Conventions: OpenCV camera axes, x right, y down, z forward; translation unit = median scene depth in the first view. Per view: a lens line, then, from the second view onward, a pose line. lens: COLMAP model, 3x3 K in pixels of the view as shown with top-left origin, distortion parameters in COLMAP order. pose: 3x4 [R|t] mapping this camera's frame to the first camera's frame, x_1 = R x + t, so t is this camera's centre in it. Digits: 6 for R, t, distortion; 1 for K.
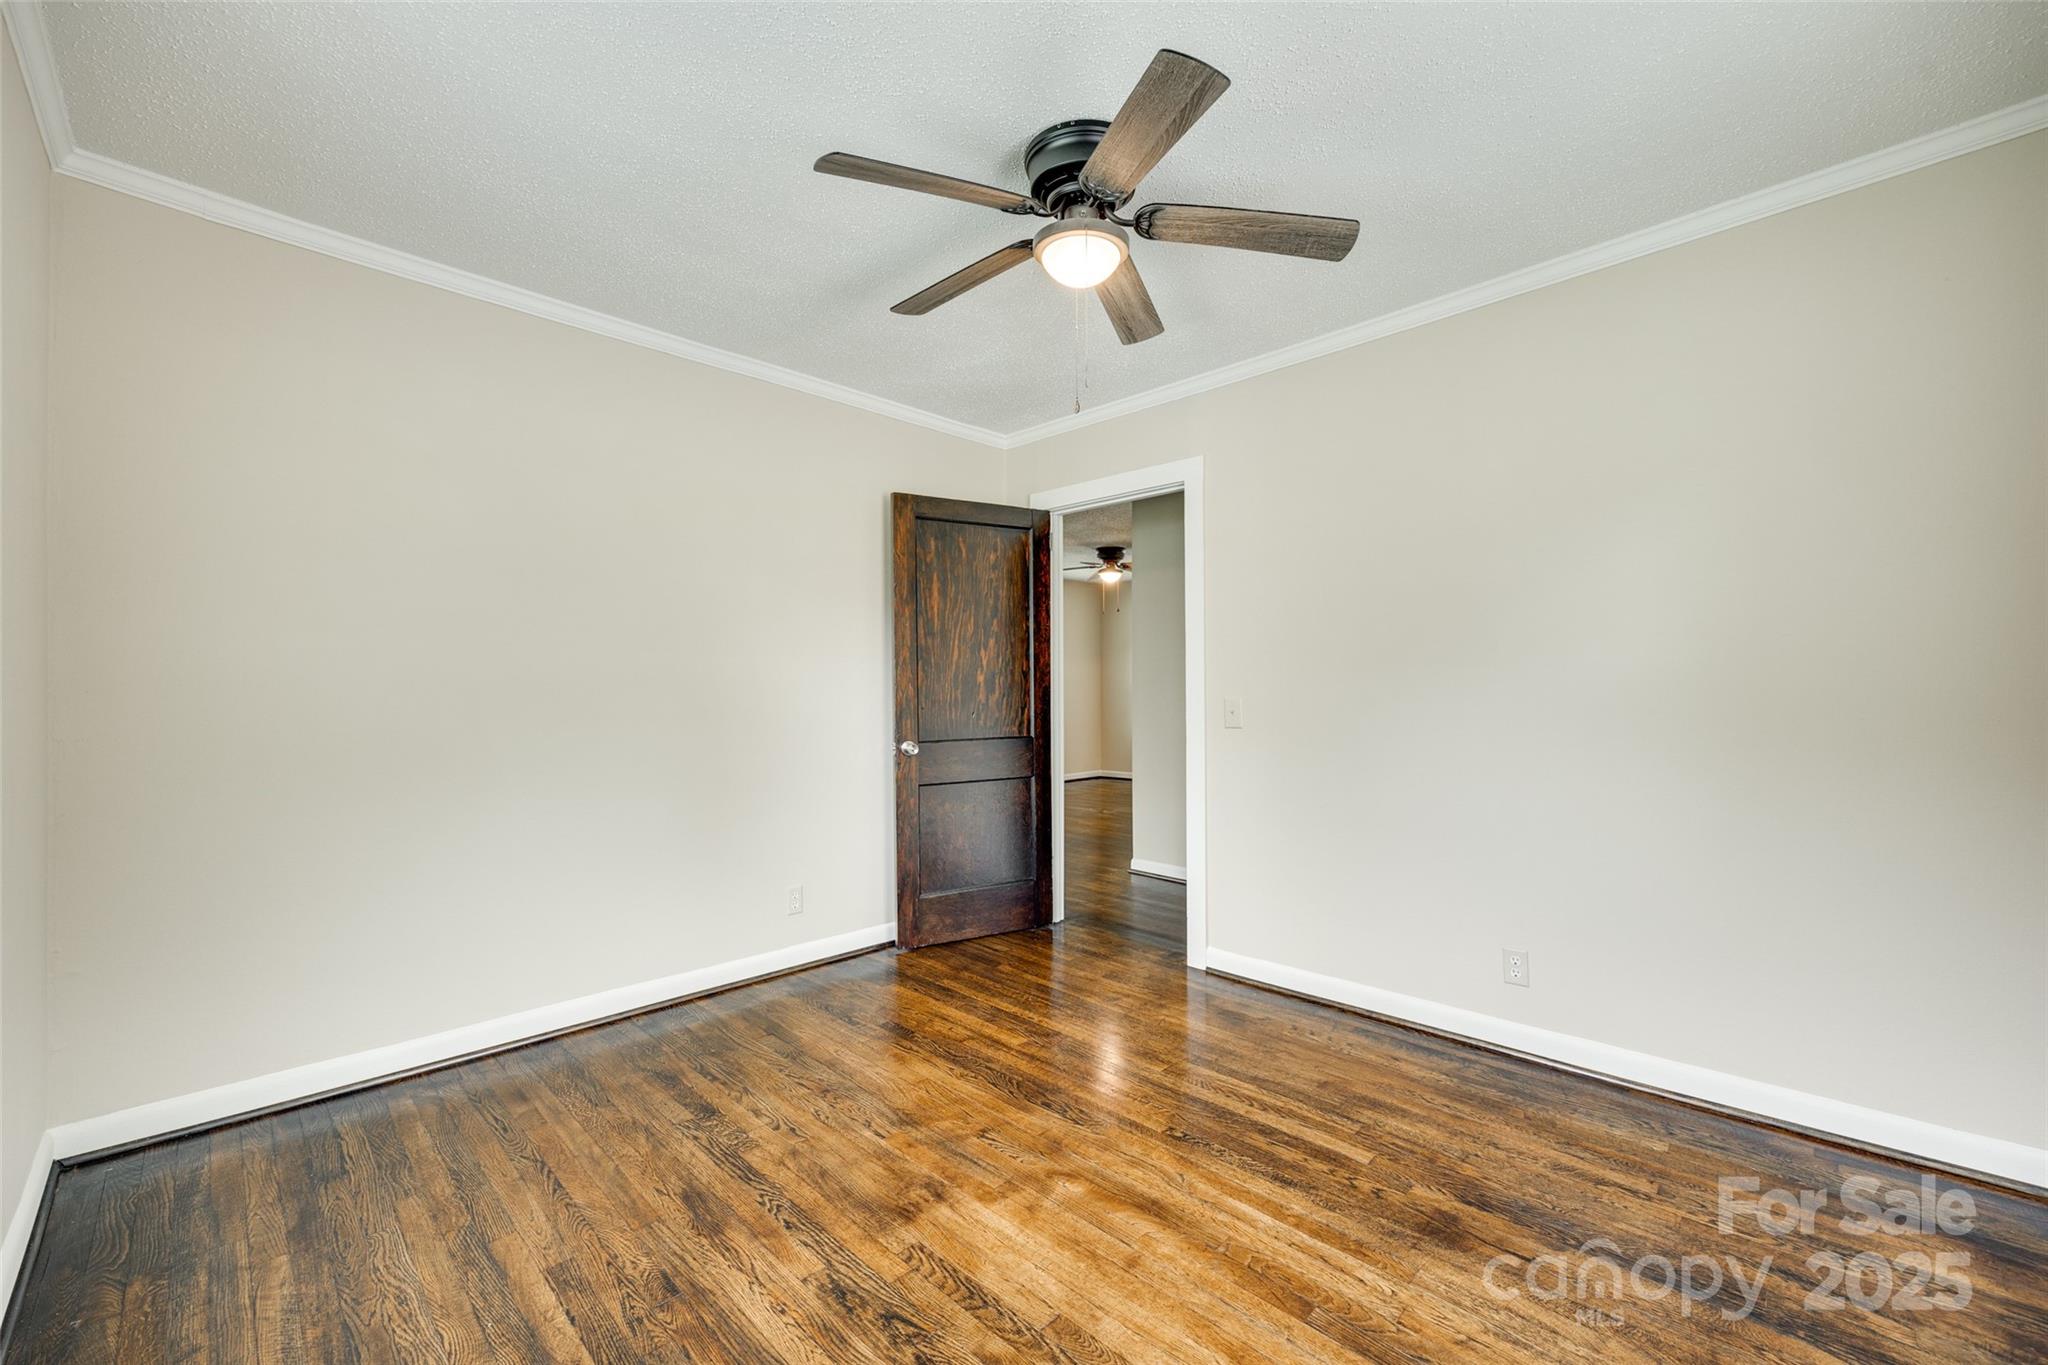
lens RADIAL K [[817.3, 0, 1027.3], [0, 817.3, 686.8], [0, 0, 1]] dist [-0.001357, -0.000115]
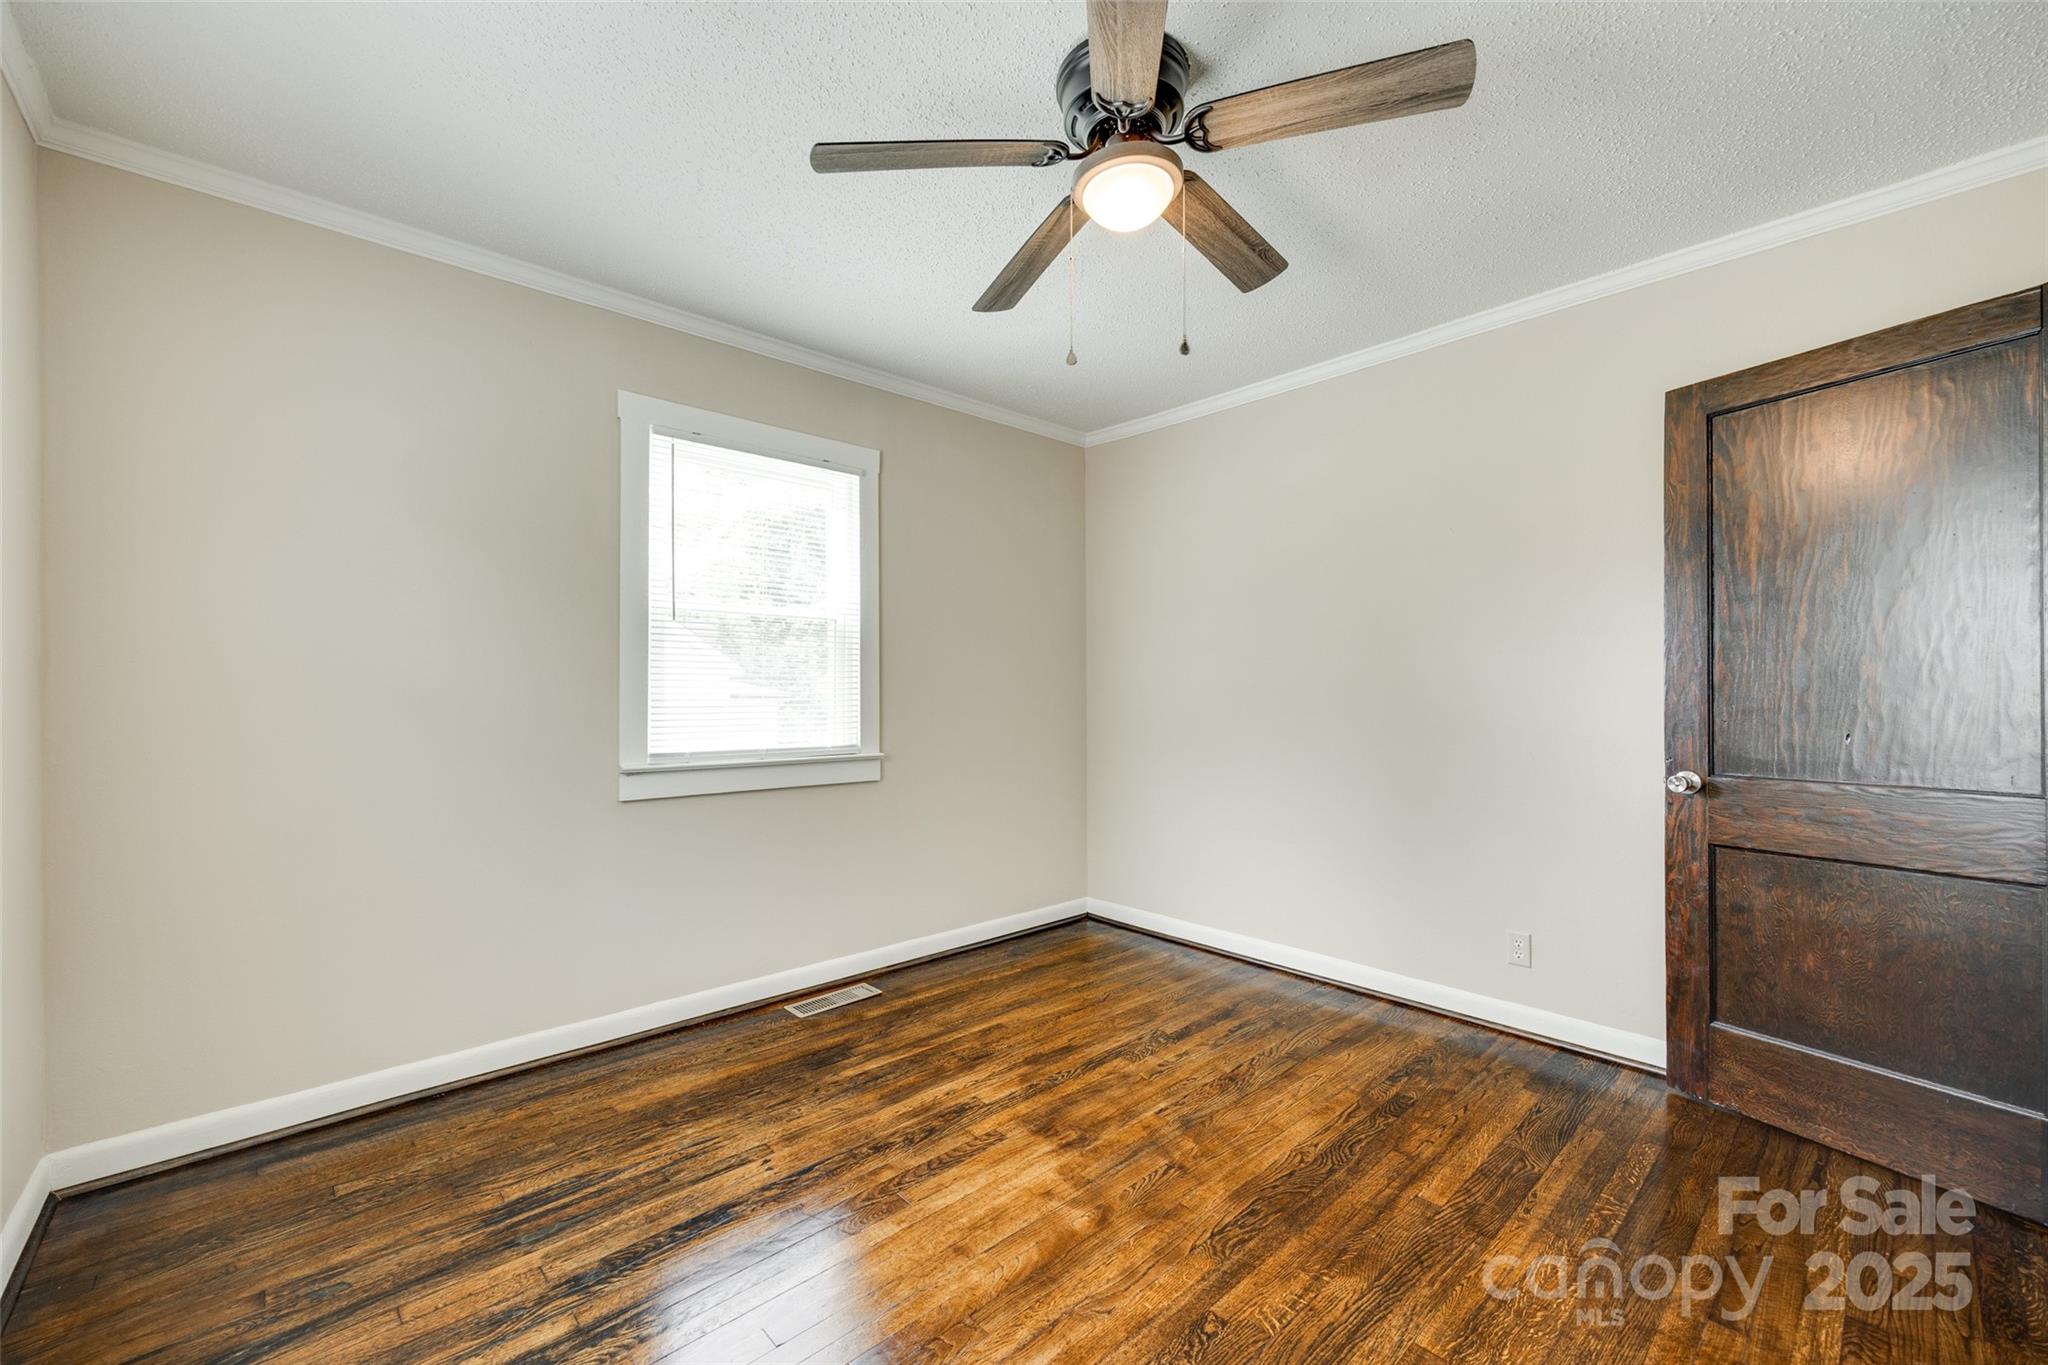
lens RADIAL K [[823.1, 0, 1028.5], [0, 823.1, 692.4], [0, 0, 1]] dist [-0.001420, -0.000088]
pose [[-0.045403, 0.002588, -0.998965, 0.845102], [0.004155, 0.999988, 0.002402, 0.001234], [0.998960, -0.004041, -0.045413, 0.830447]]
